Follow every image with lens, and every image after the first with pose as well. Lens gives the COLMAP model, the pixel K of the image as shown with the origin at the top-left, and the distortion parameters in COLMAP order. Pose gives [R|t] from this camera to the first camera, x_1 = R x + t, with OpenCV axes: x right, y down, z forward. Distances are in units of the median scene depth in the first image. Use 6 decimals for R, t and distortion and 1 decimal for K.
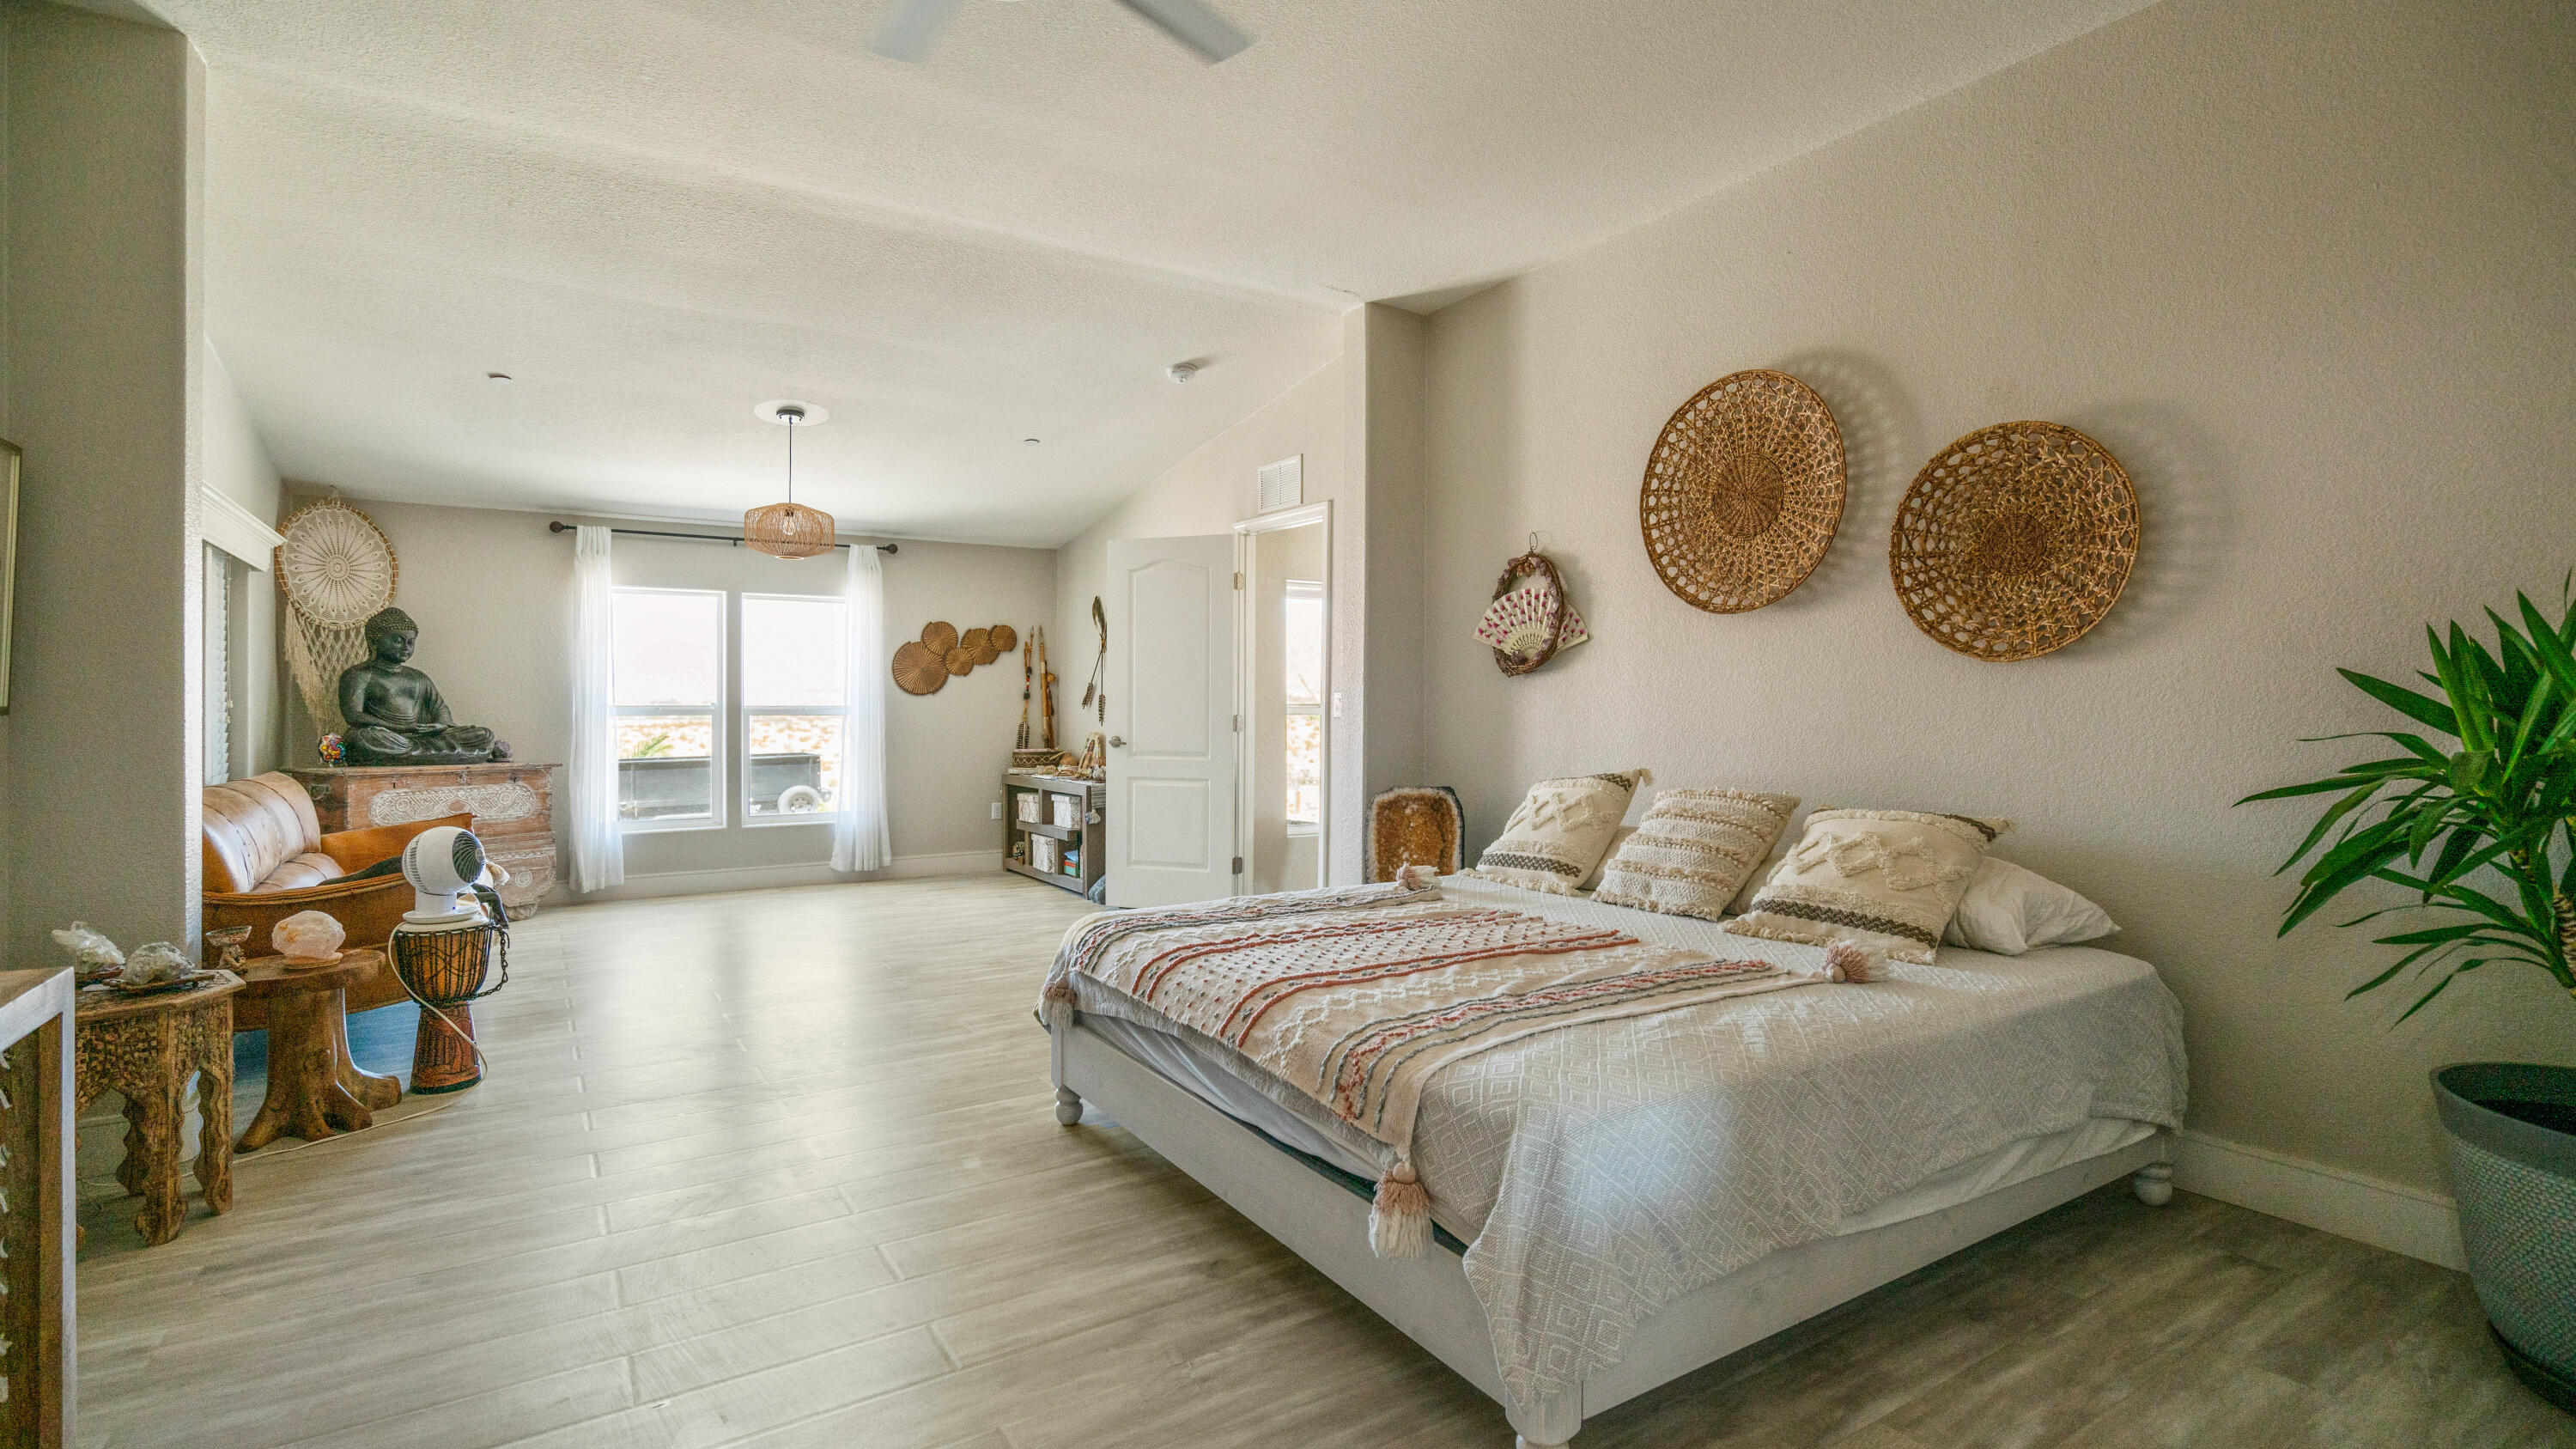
lens RADIAL K [[1172.3, 0, 1288.0], [0, 1172.3, 724.5], [0, 0, 1]] dist [0.001446, 0.000482]
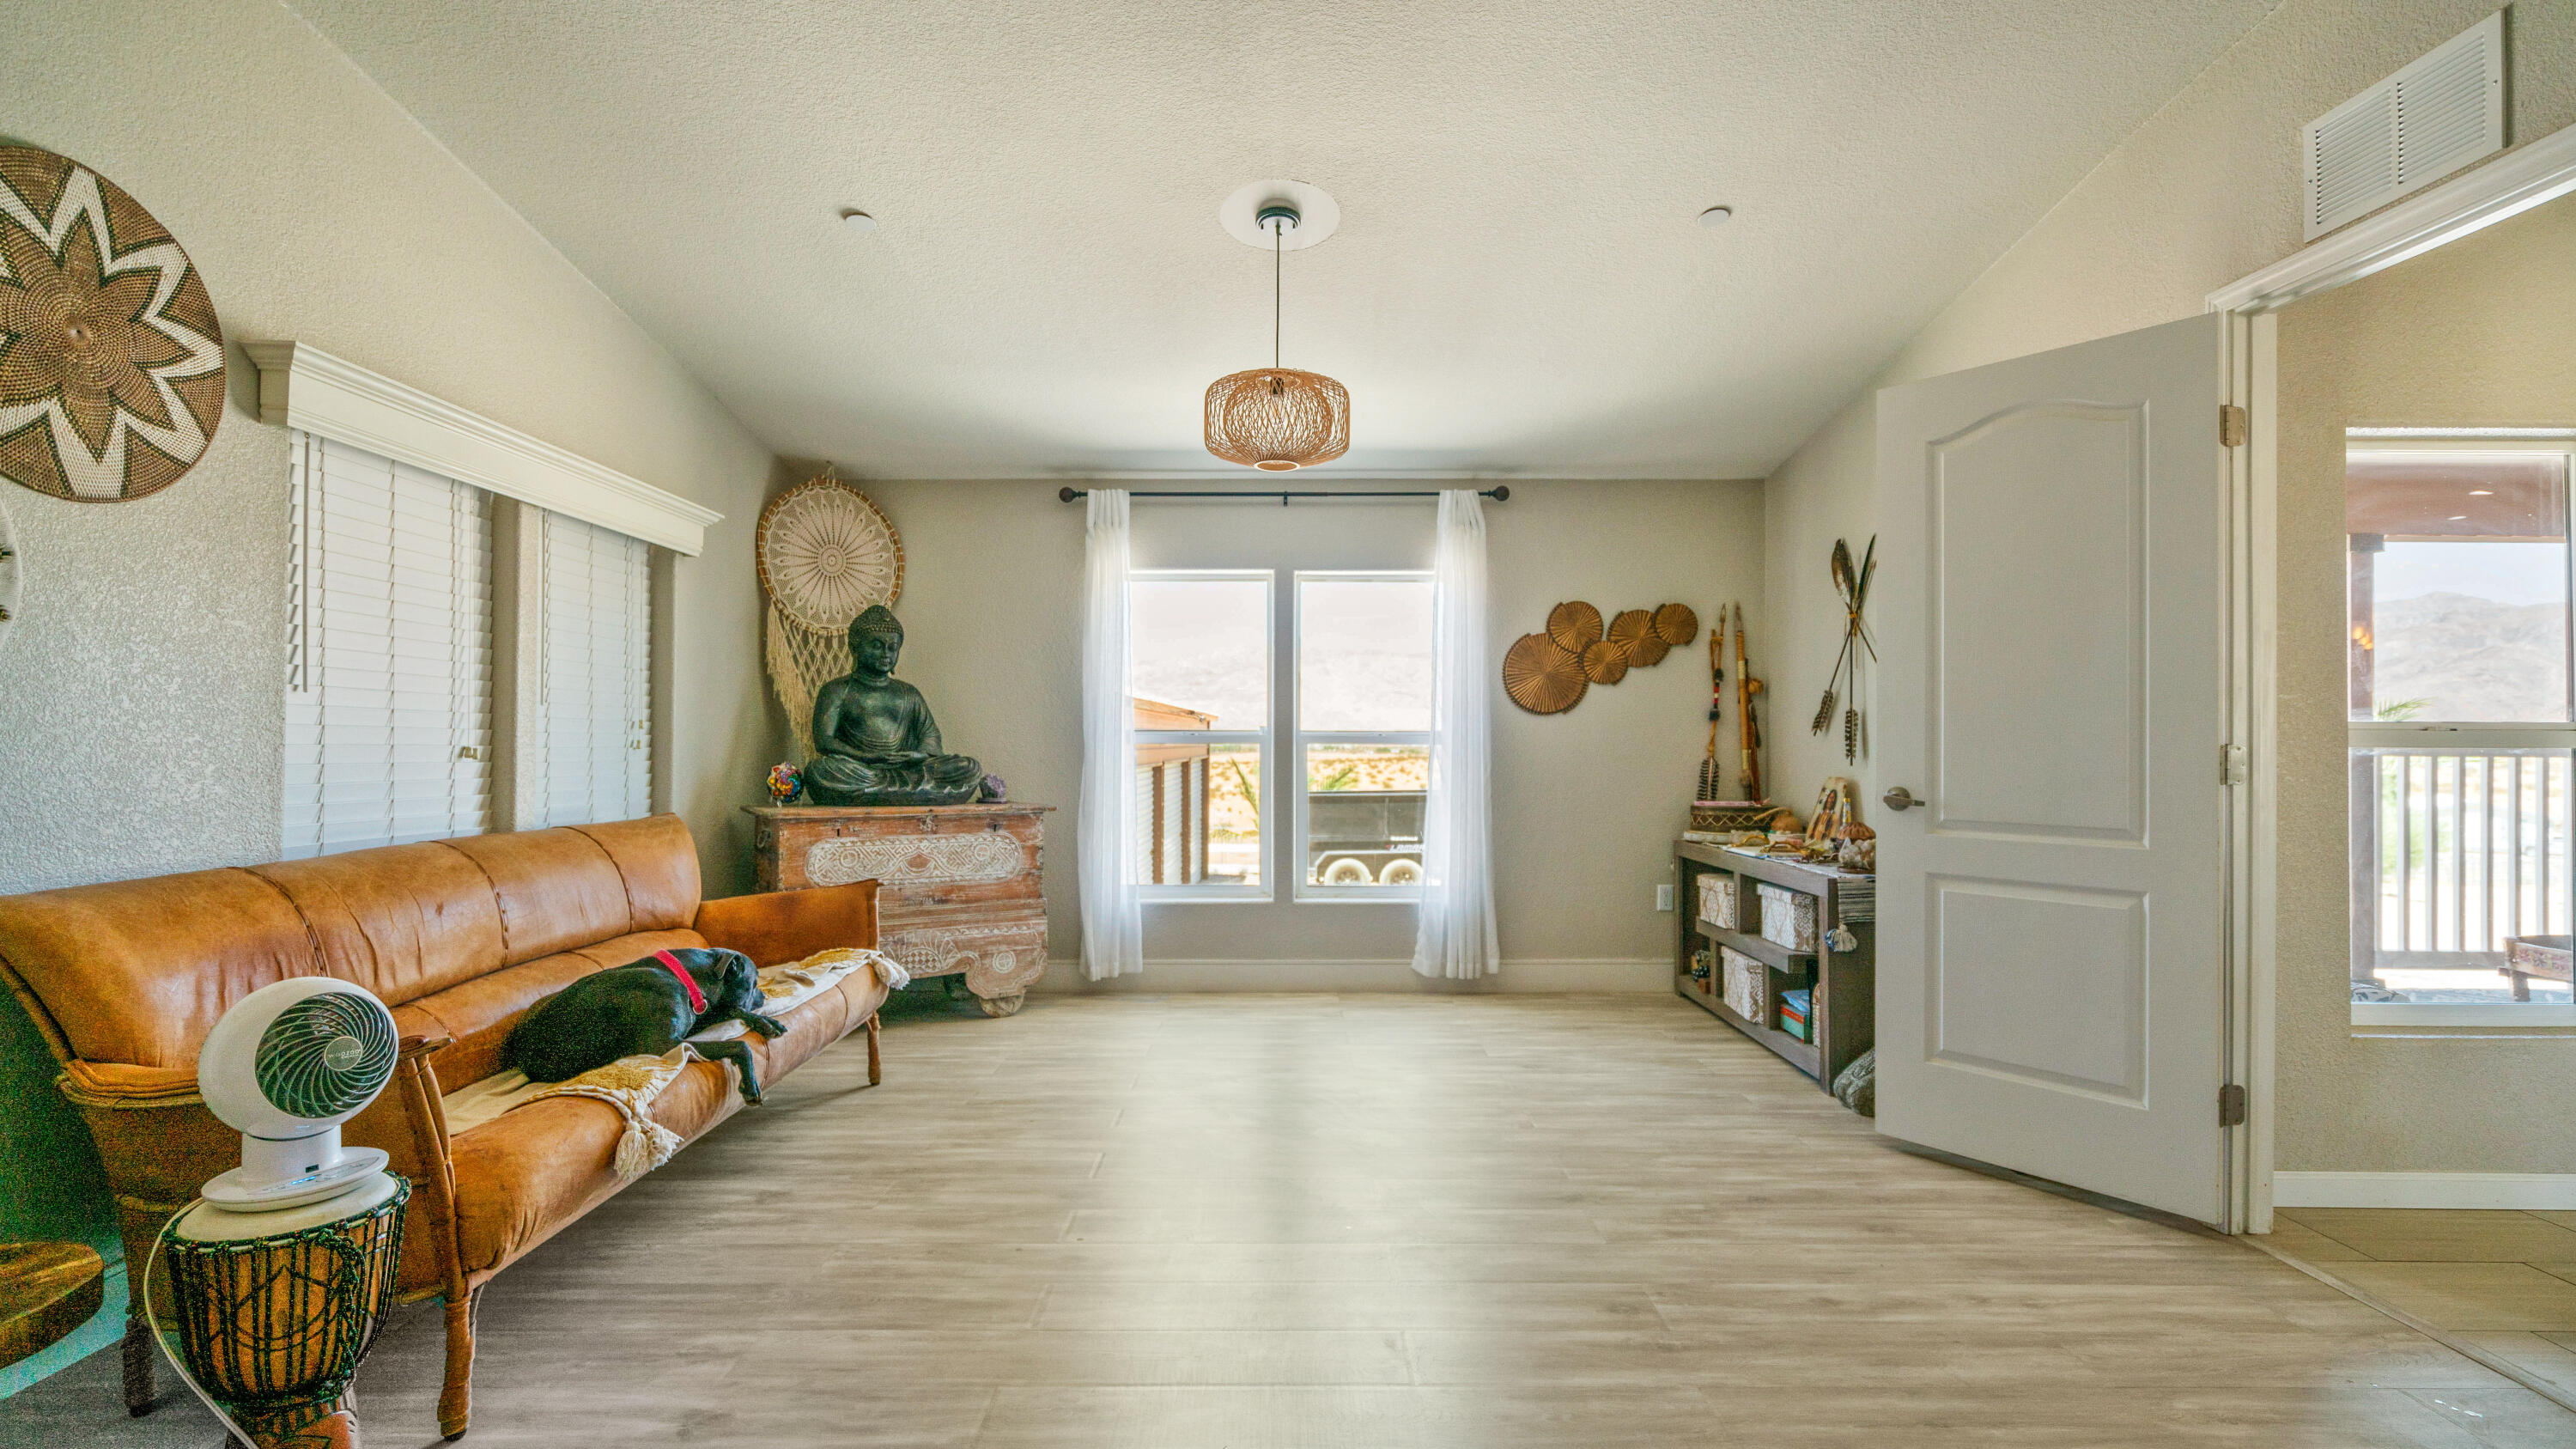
lens RADIAL K [[1133.1, 0, 1288.0], [0, 1133.1, 724.5], [0, 0, 1]] dist [-0.002482, -0.000075]
pose [[0.831813, -0.007504, -0.555004, -0.087440], [-0.010273, 0.999529, -0.028911, 0.000272], [0.554960, 0.029750, 0.831345, 0.423058]]
